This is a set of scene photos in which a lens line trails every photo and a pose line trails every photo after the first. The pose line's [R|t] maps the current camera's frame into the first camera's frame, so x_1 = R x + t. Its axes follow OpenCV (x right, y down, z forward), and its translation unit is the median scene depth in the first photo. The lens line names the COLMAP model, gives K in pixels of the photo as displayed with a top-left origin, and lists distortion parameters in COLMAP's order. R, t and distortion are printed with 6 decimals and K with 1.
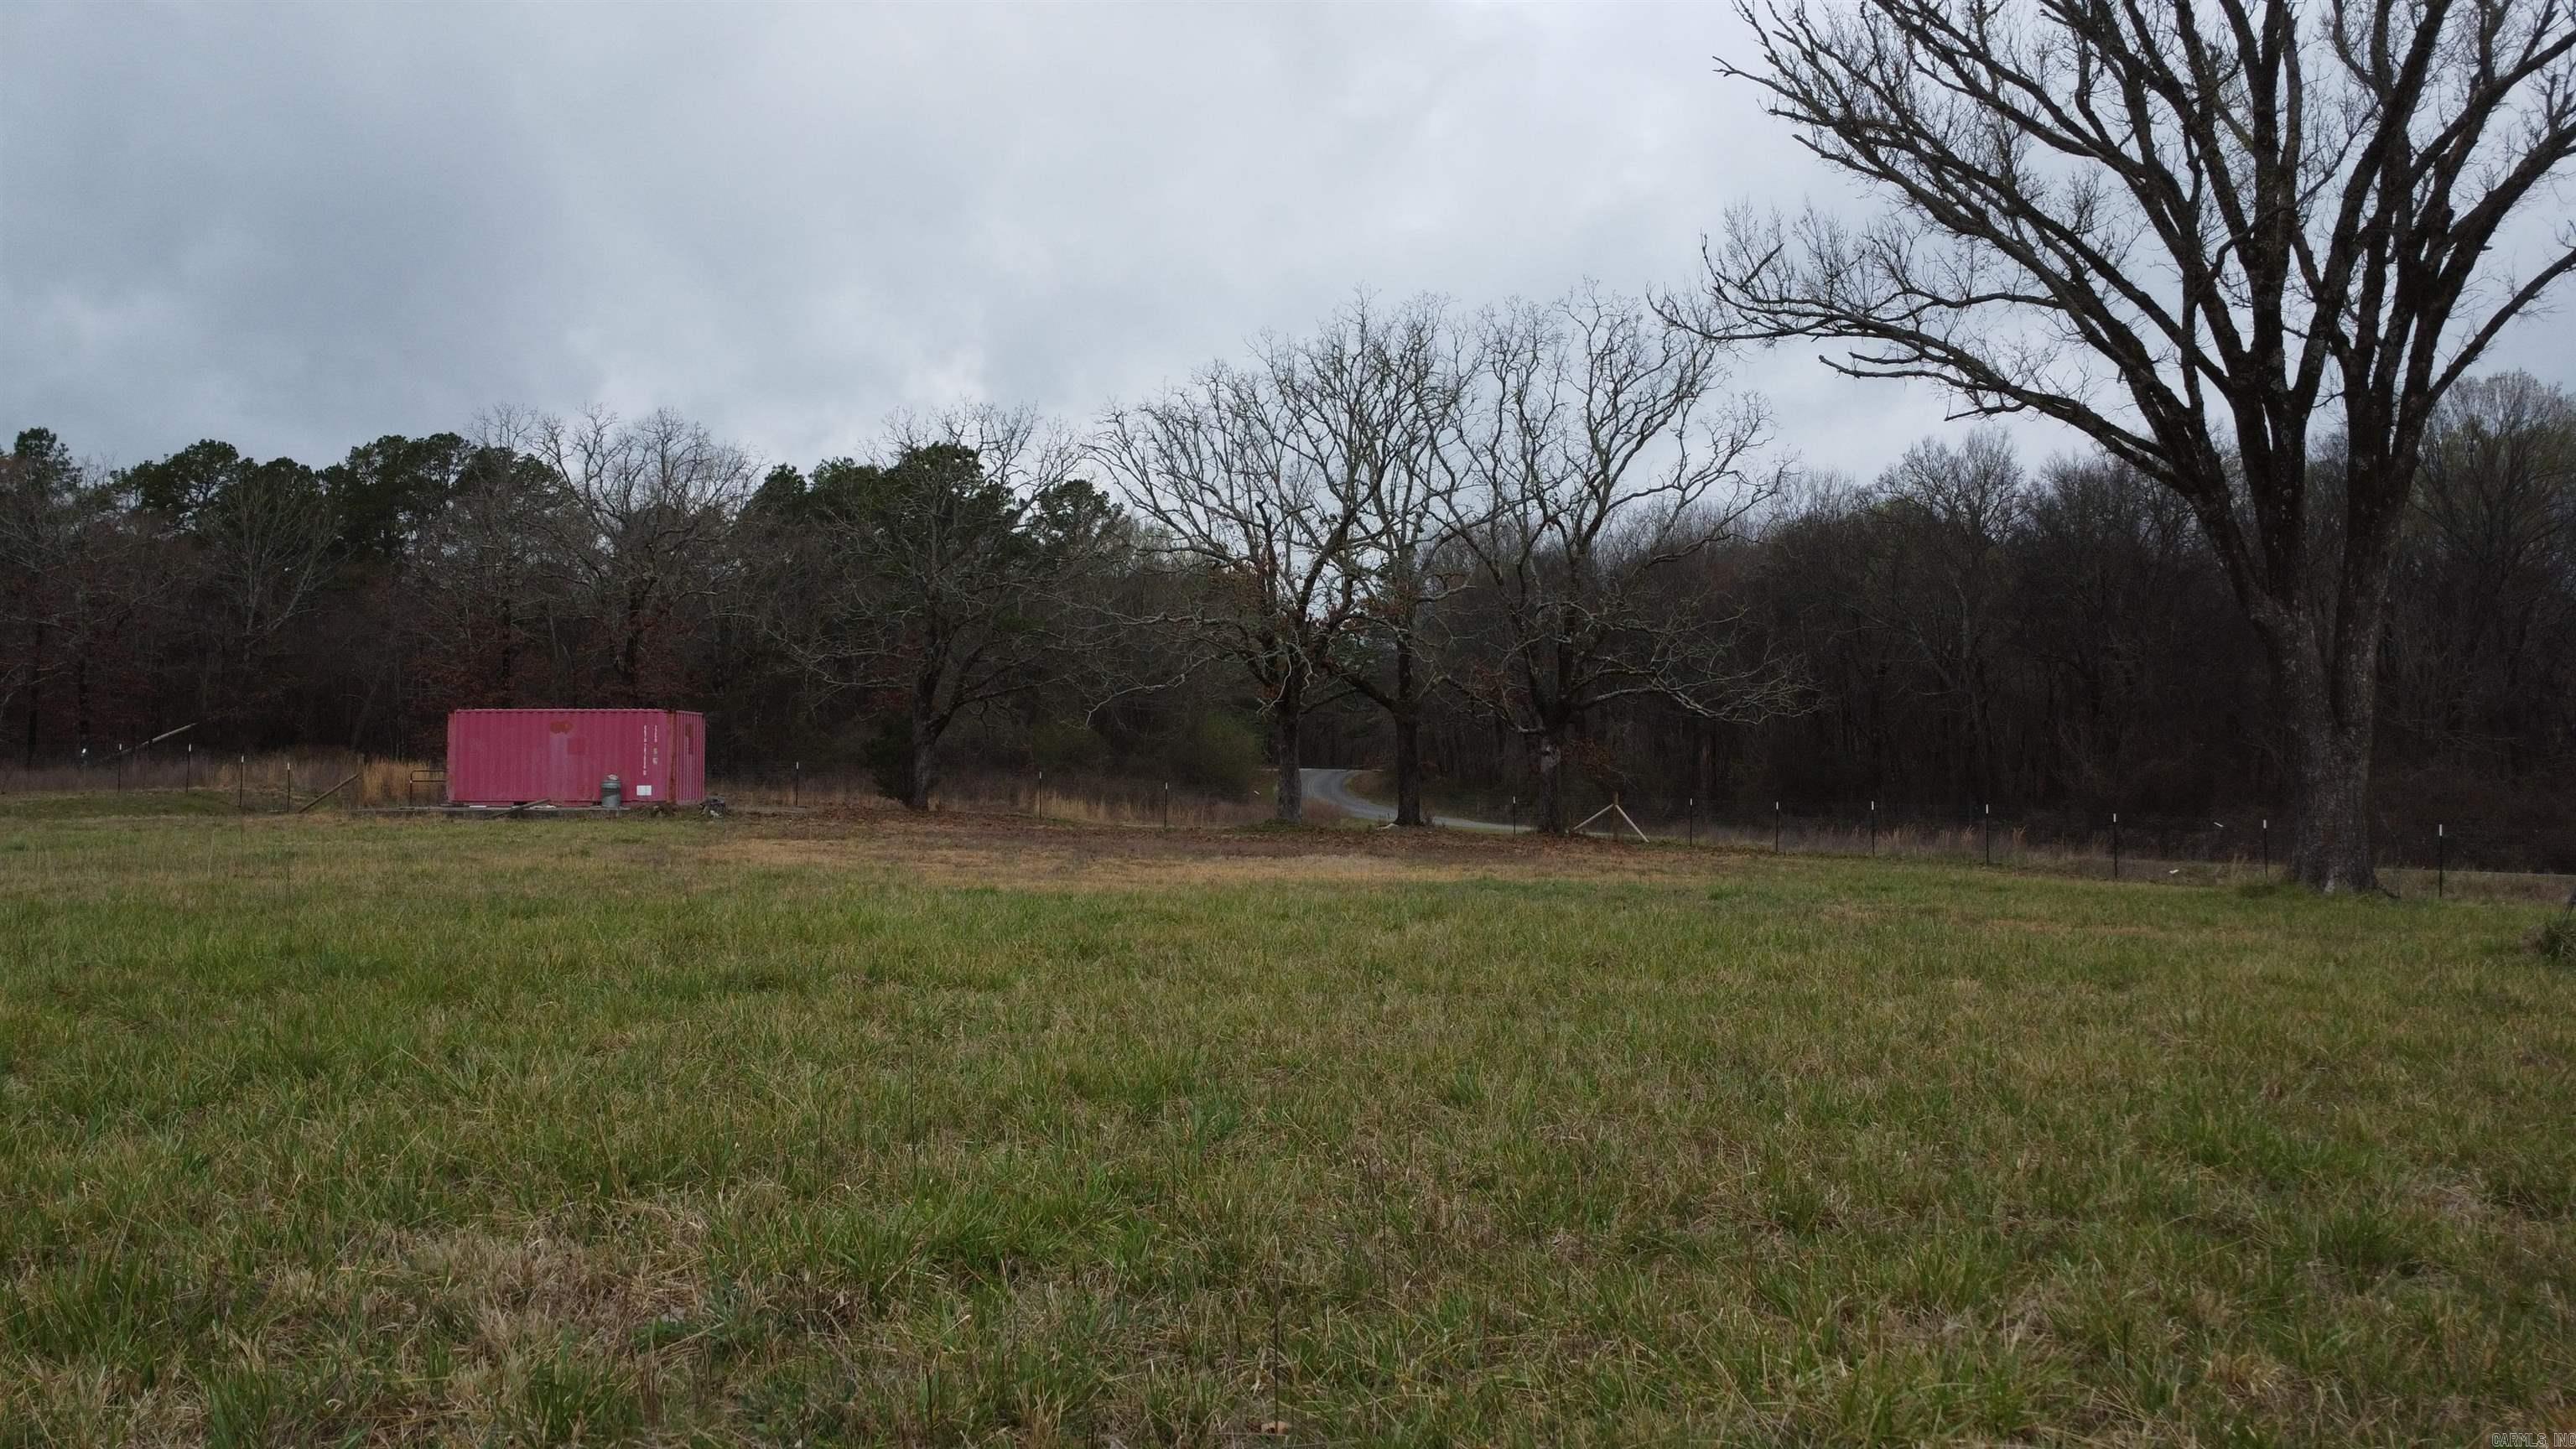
lens RADIAL K [[1867.9, 0, 1279.9], [0, 1867.9, 710.1], [0, 0, 1]] dist [-0.025417, -0.008310]
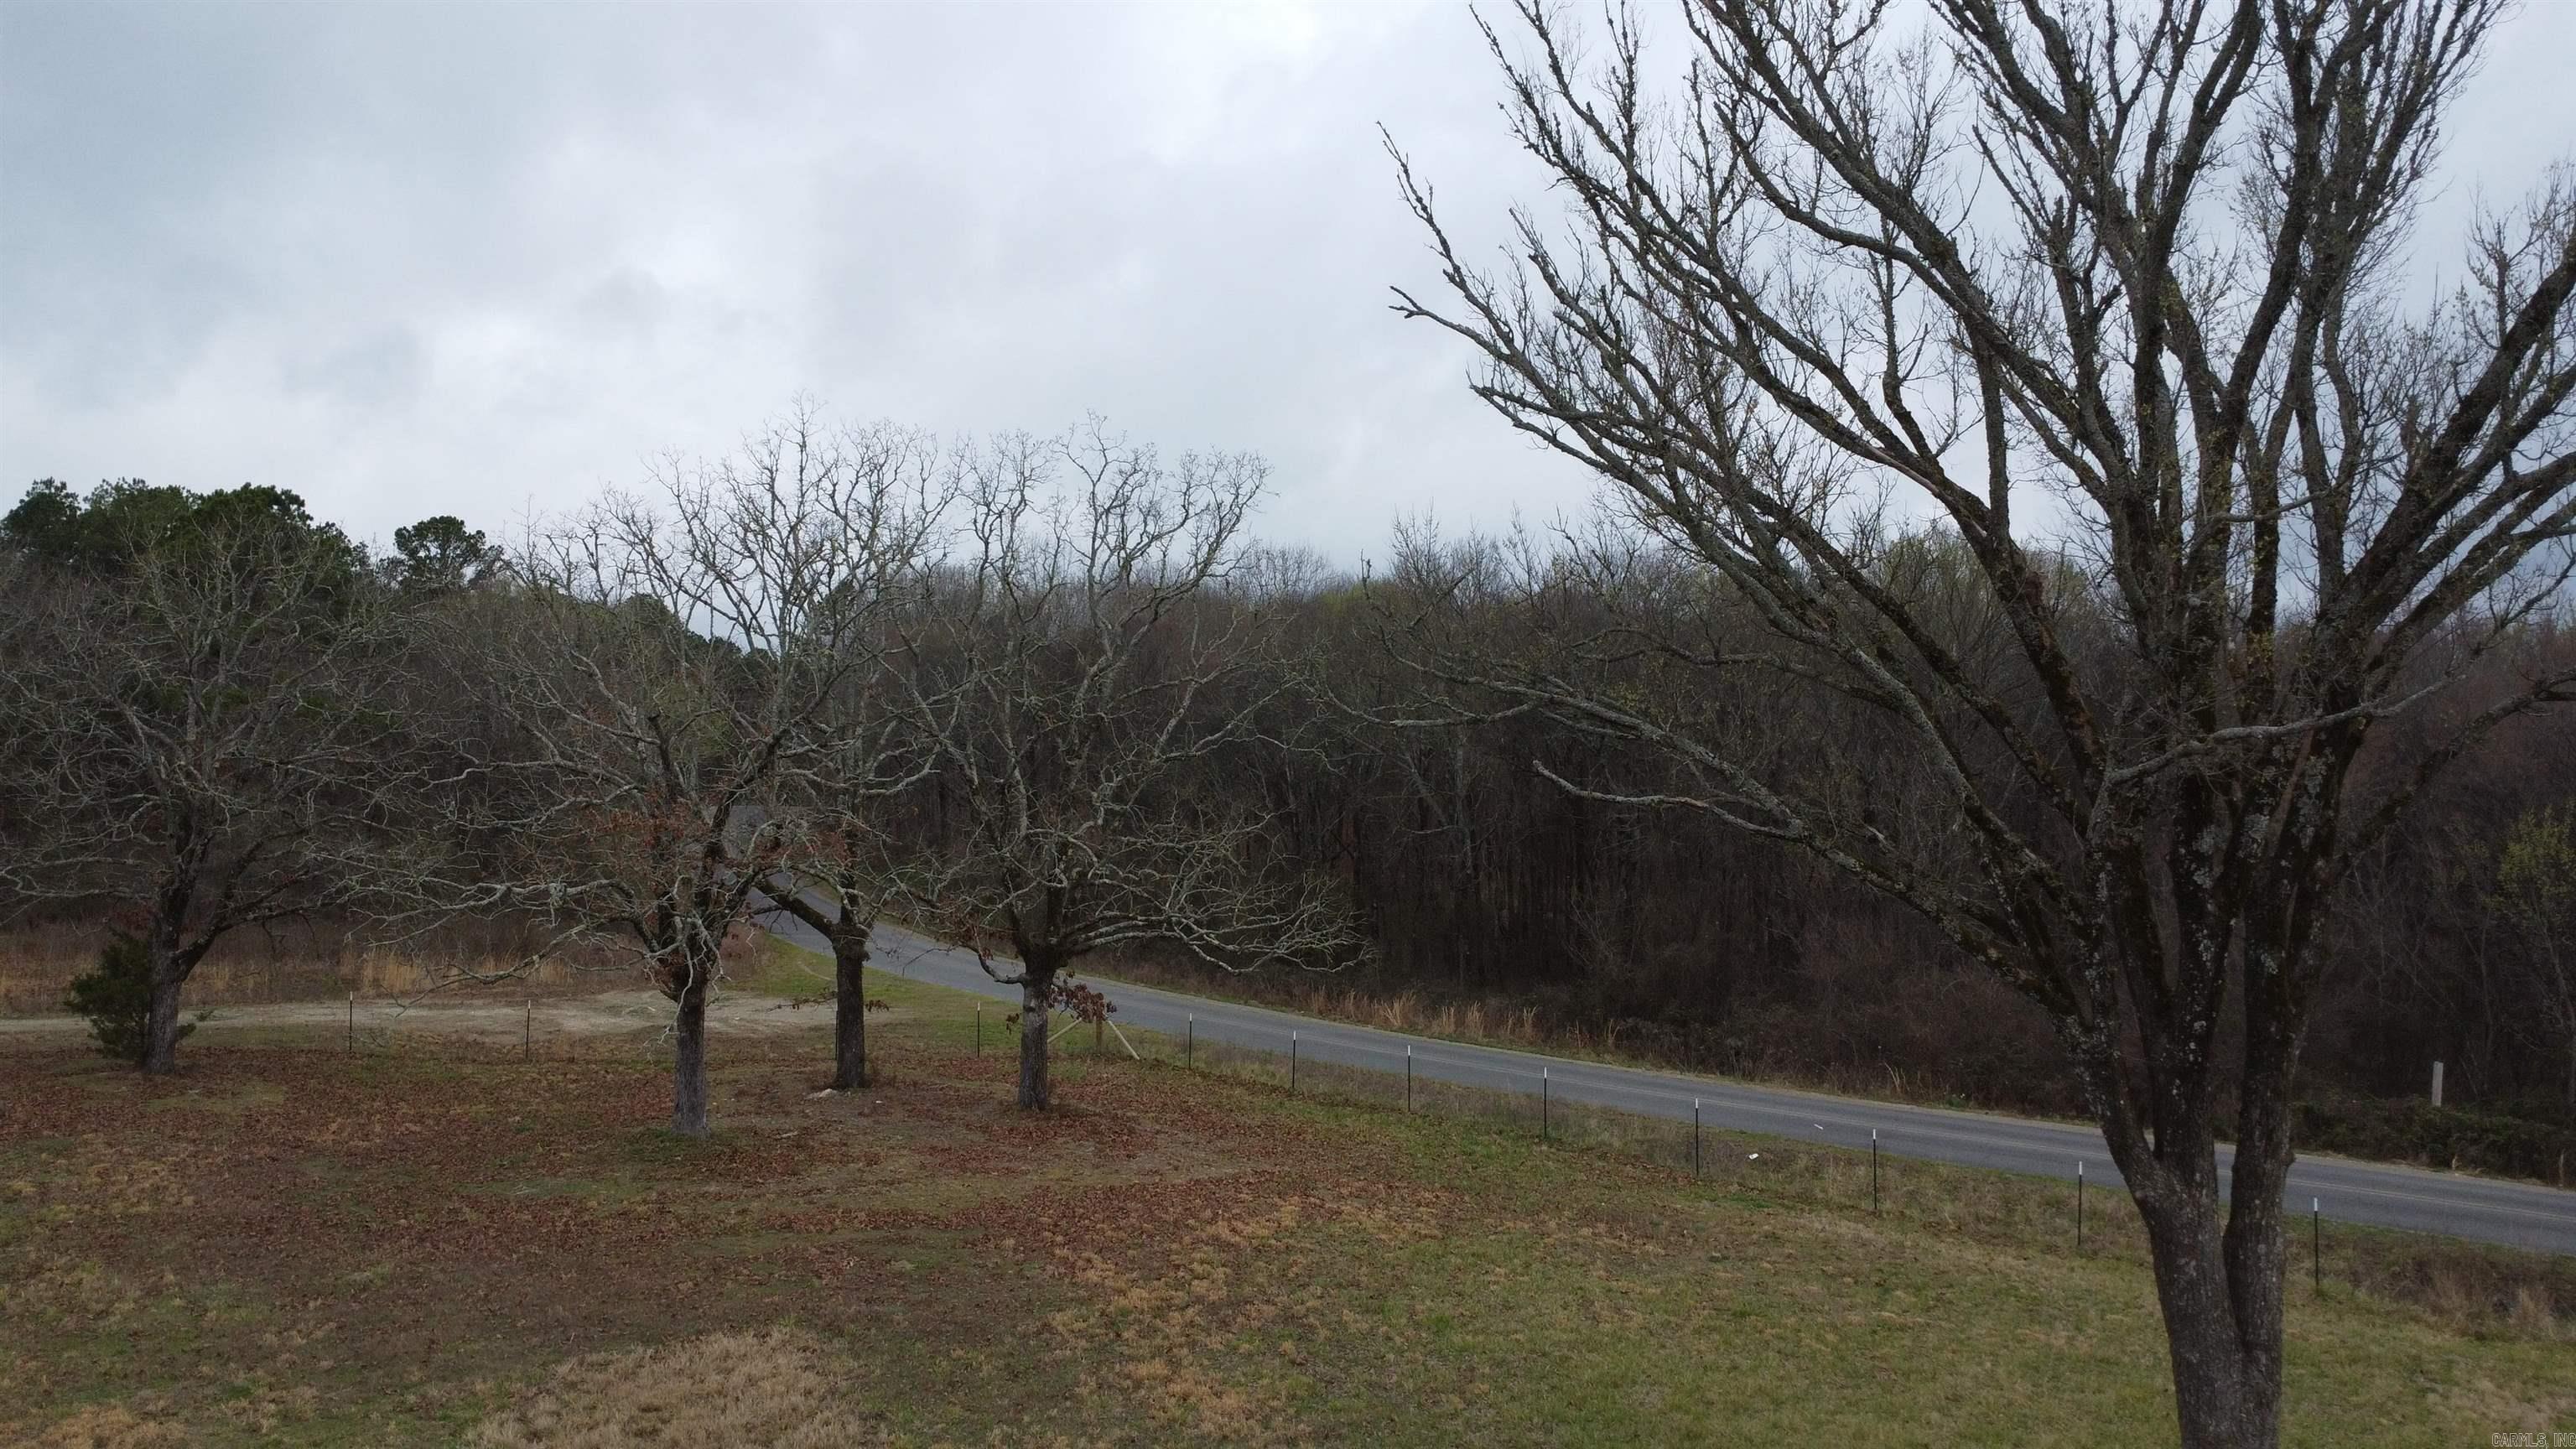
lens RADIAL K [[1867.9, 0, 1279.9], [0, 1867.9, 710.1], [0, 0, 1]] dist [-0.025417, -0.008310]
pose [[0.954210, 0.018009, 0.298595, 0.004842], [-0.019766, 0.999801, 0.002863, -0.108265], [-0.298483, -0.008634, 0.954376, 0.209868]]
